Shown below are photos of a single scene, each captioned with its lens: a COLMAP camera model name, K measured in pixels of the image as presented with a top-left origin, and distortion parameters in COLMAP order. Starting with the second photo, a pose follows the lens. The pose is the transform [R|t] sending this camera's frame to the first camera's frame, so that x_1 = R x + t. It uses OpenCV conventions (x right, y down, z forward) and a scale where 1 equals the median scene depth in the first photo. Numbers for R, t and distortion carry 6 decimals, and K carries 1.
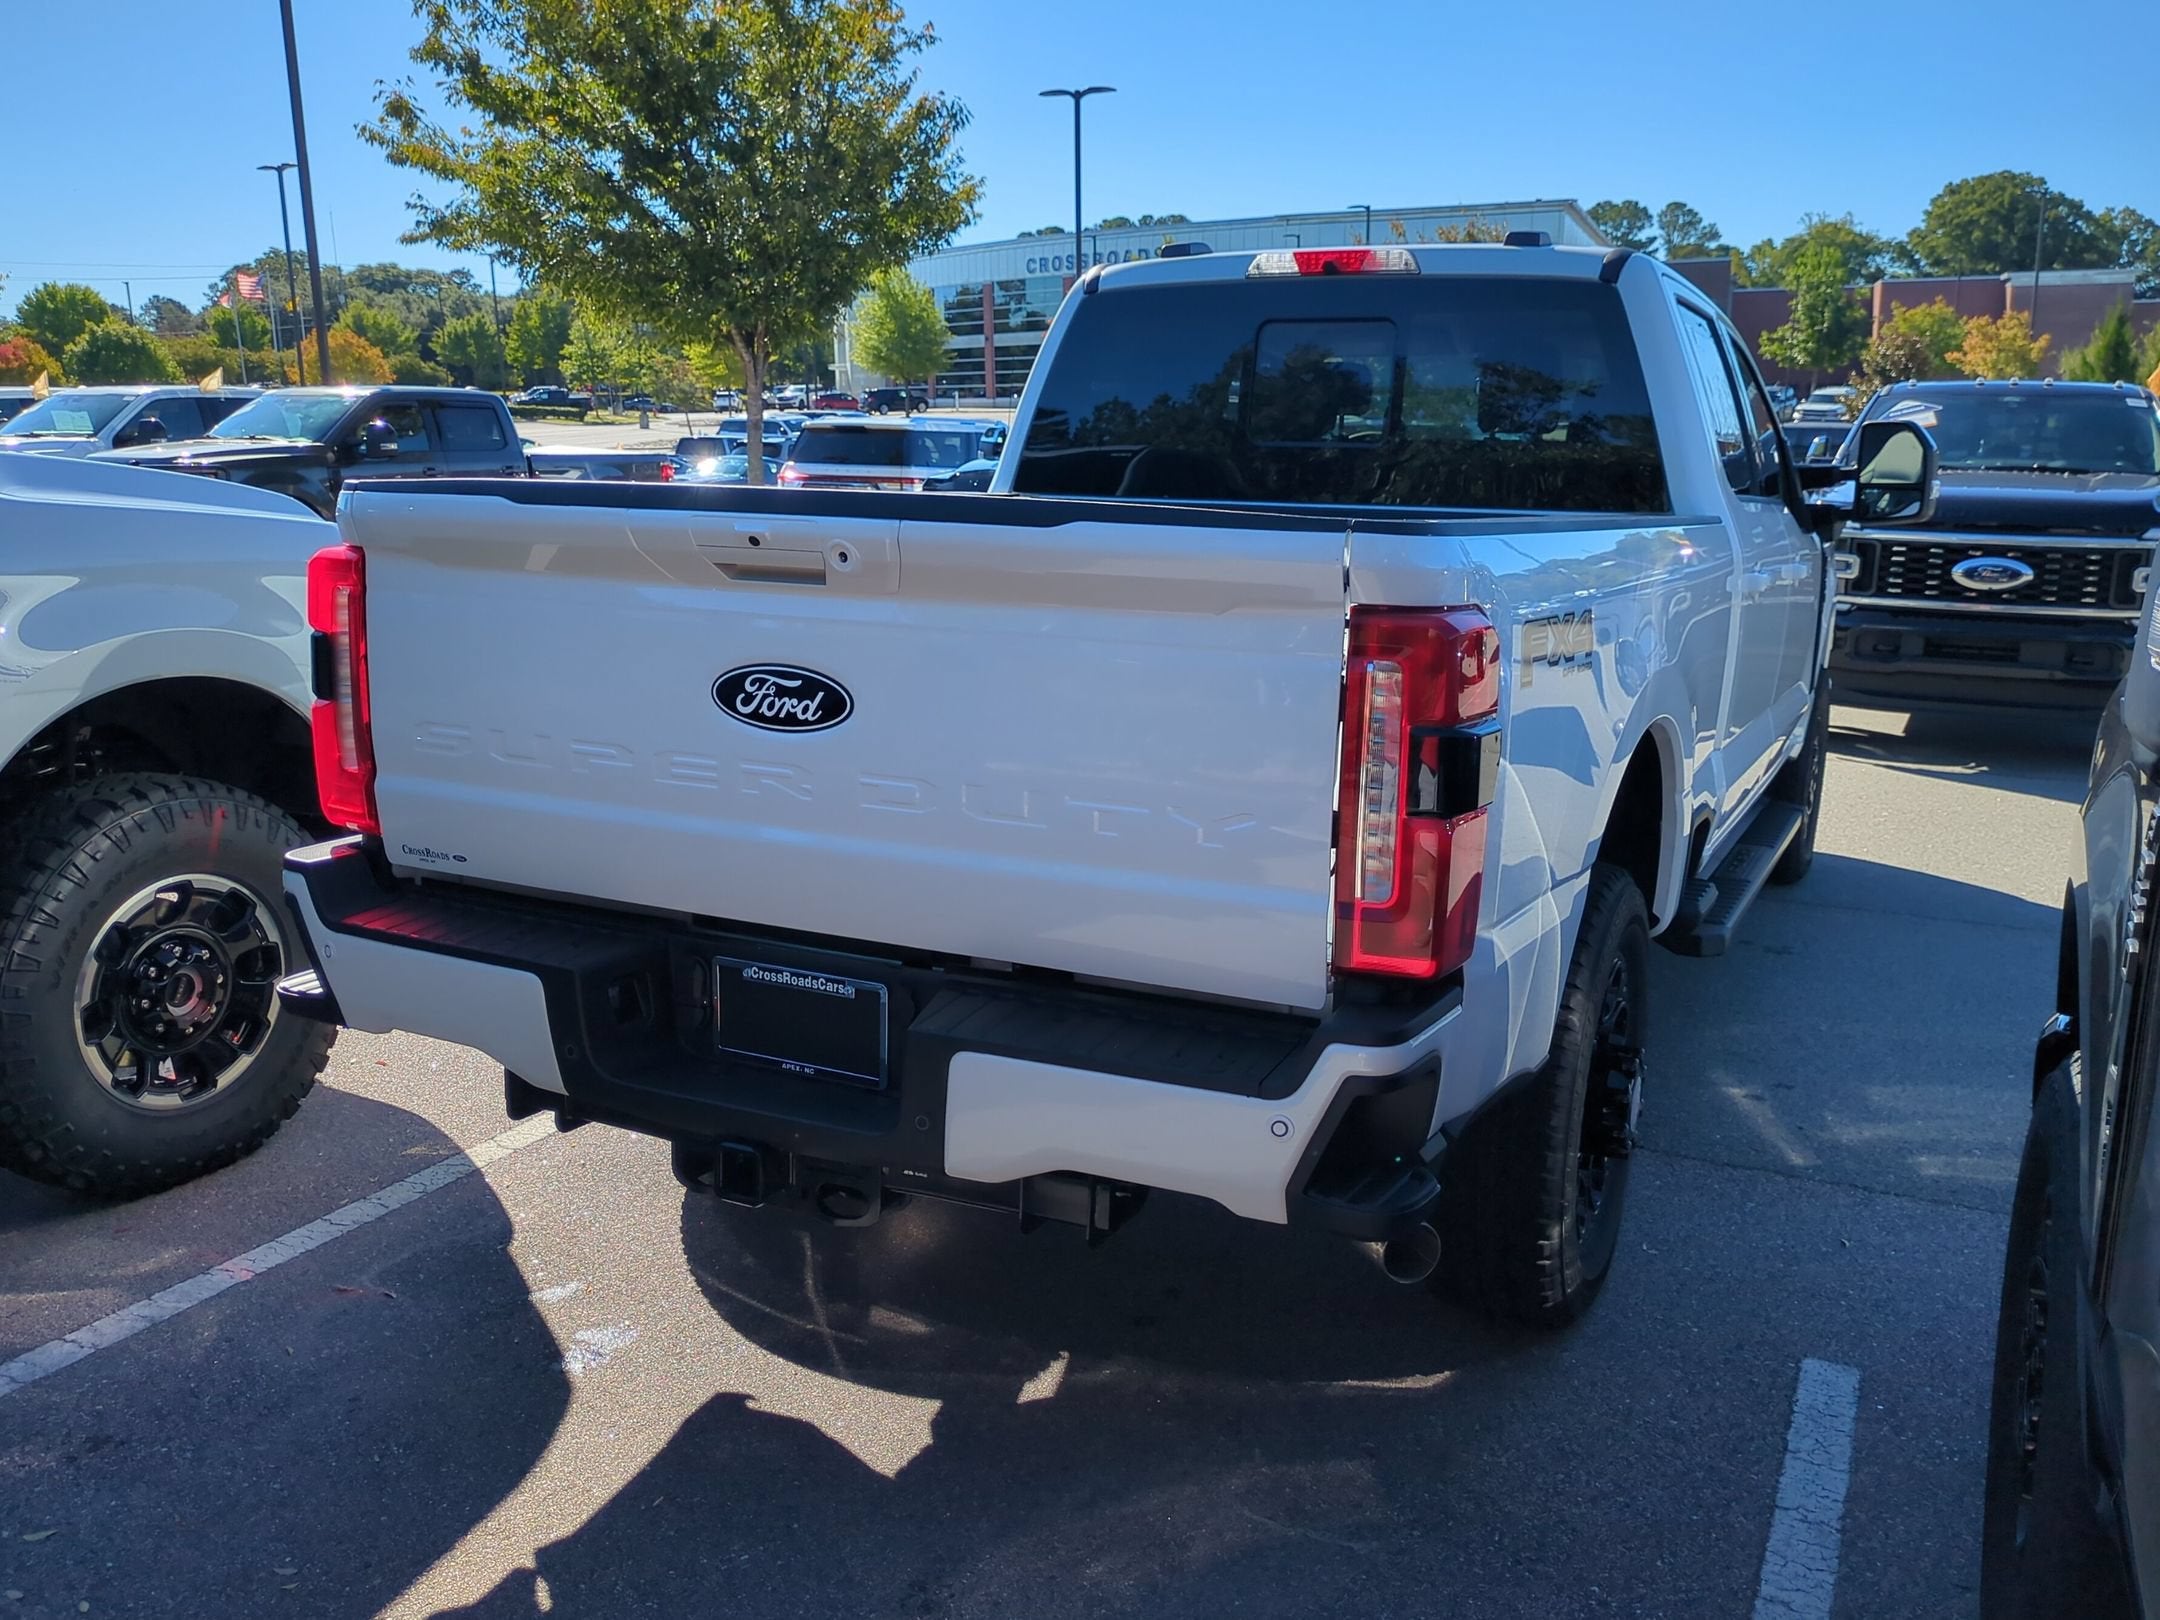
lens RADIAL K [[1890.3, 0, 1080.0], [0, 1890.3, 810.0], [0, 0, 1]] dist [0.022192, -0.008175]
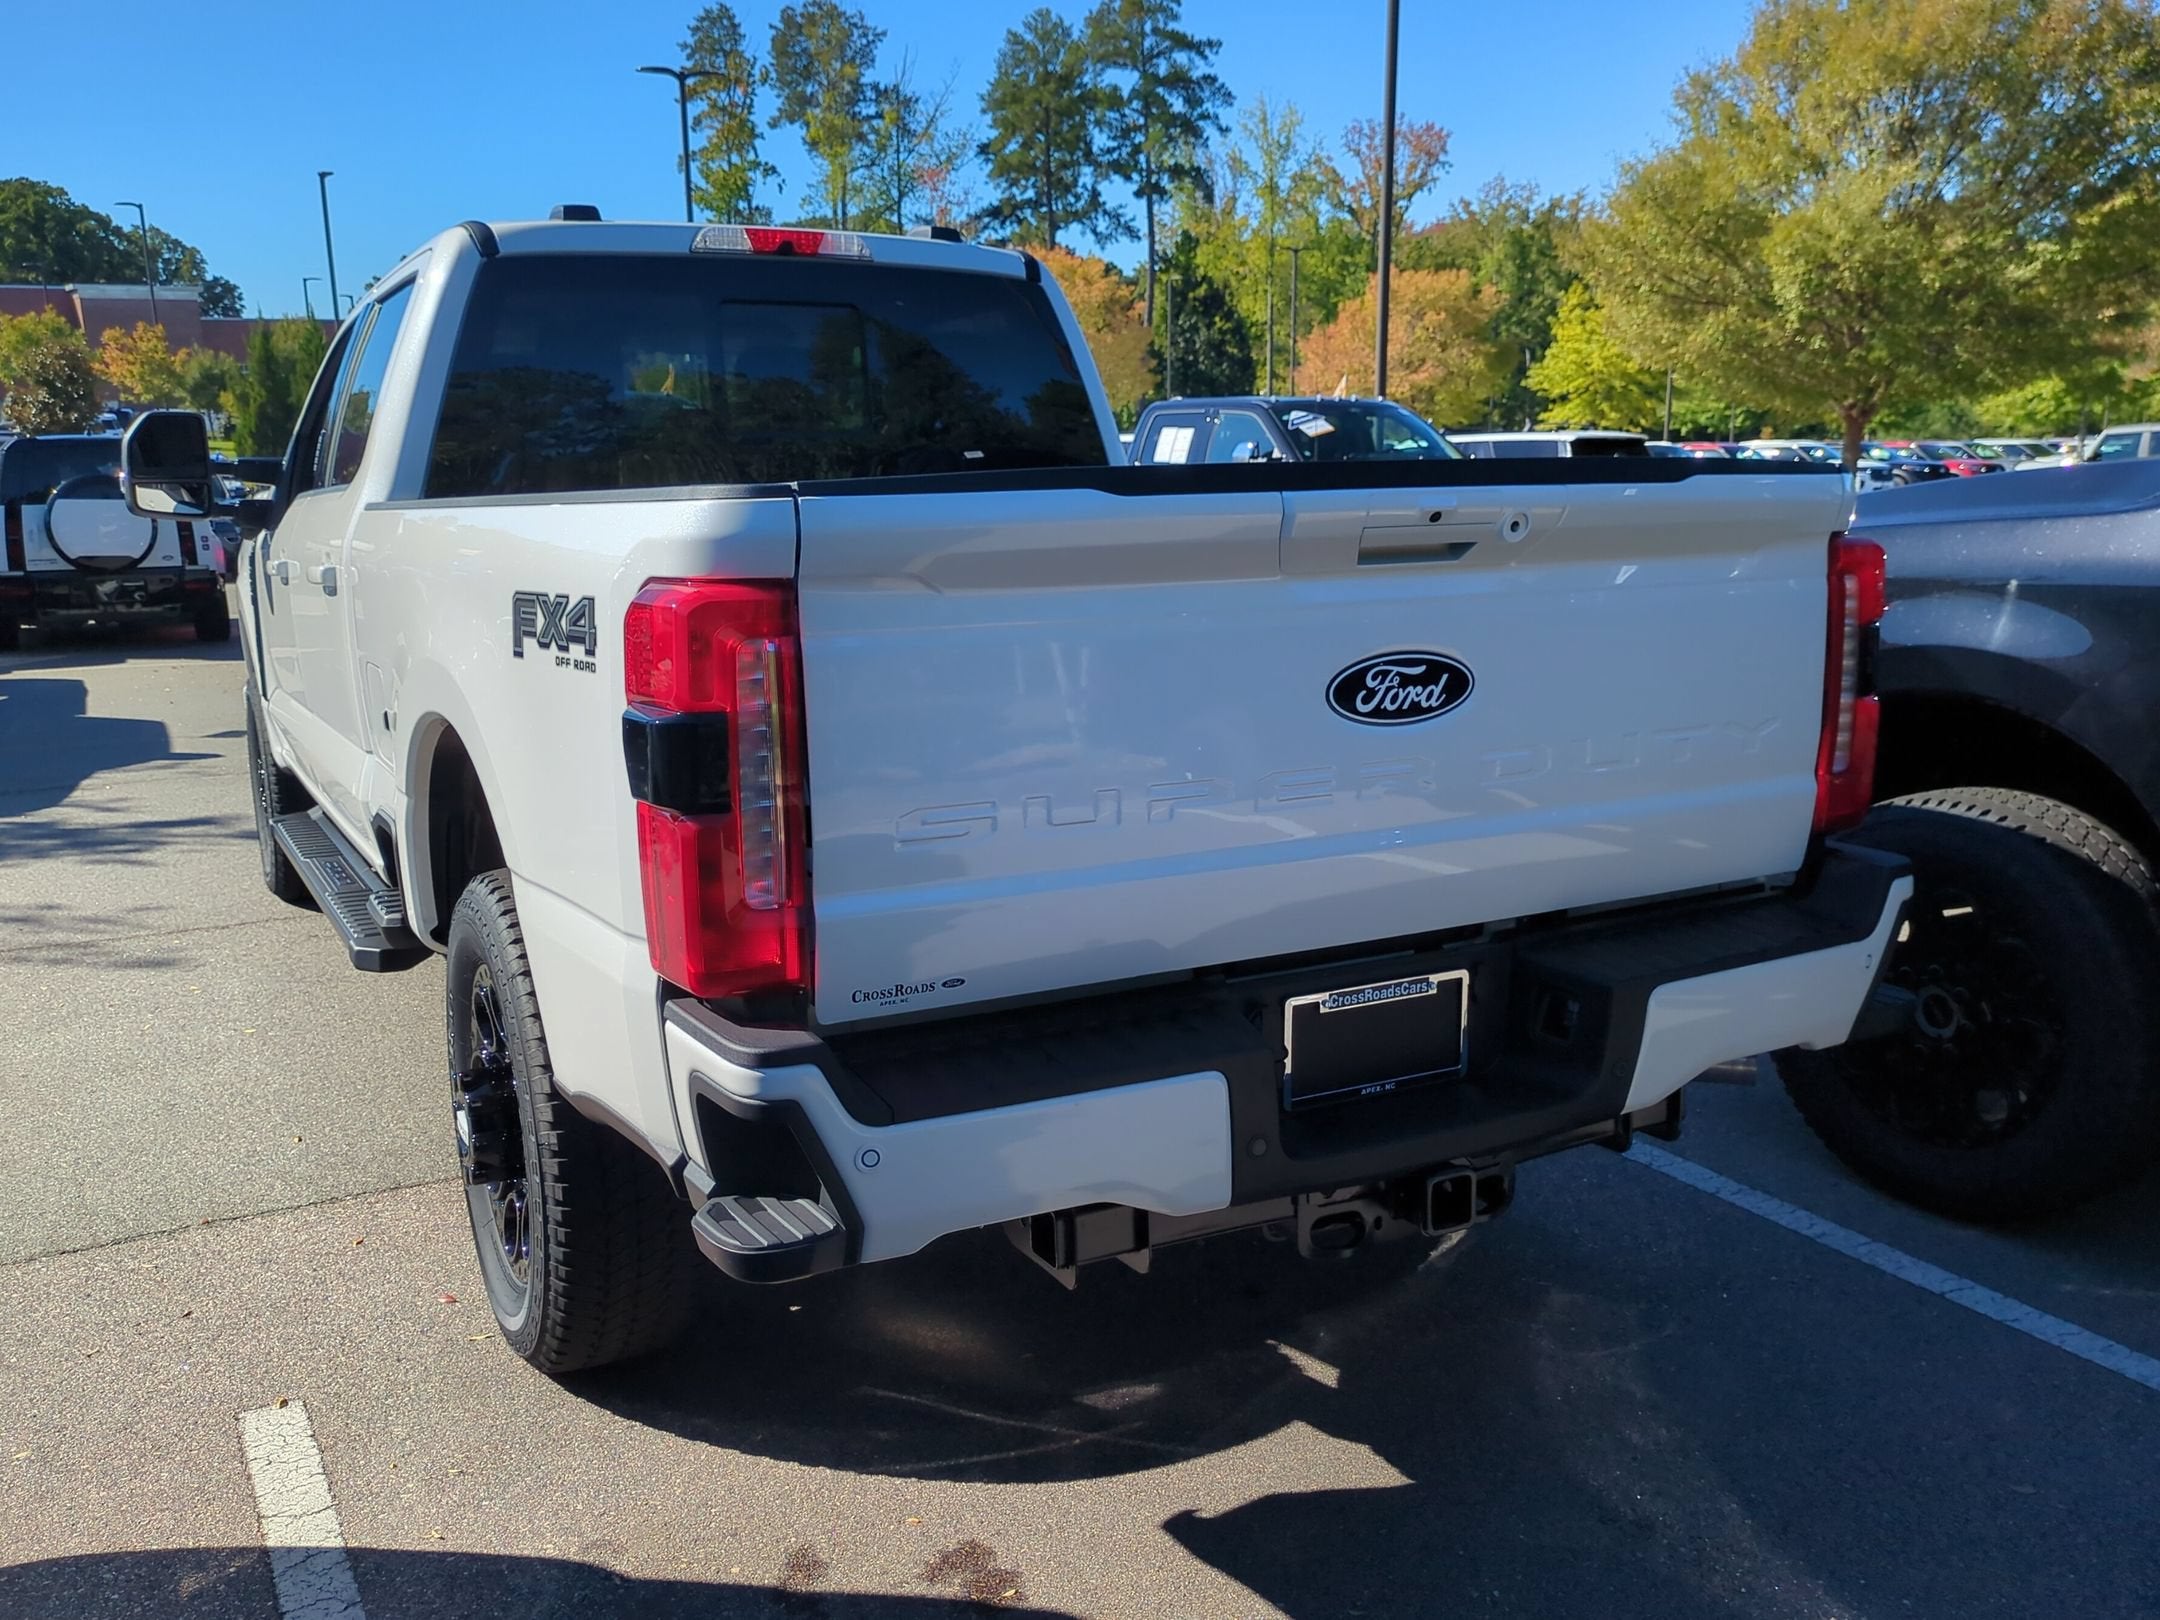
lens RADIAL K [[1865.9, 0, 1092.7], [0, 1865.9, 826.9], [0, 0, 1]] dist [0.051330, -0.046832]
pose [[0.568822, -0.182884, 0.801869, -0.792556], [0.181086, 0.978888, 0.094801, -0.085560], [-0.802278, 0.091282, 0.589931, 0.470049]]
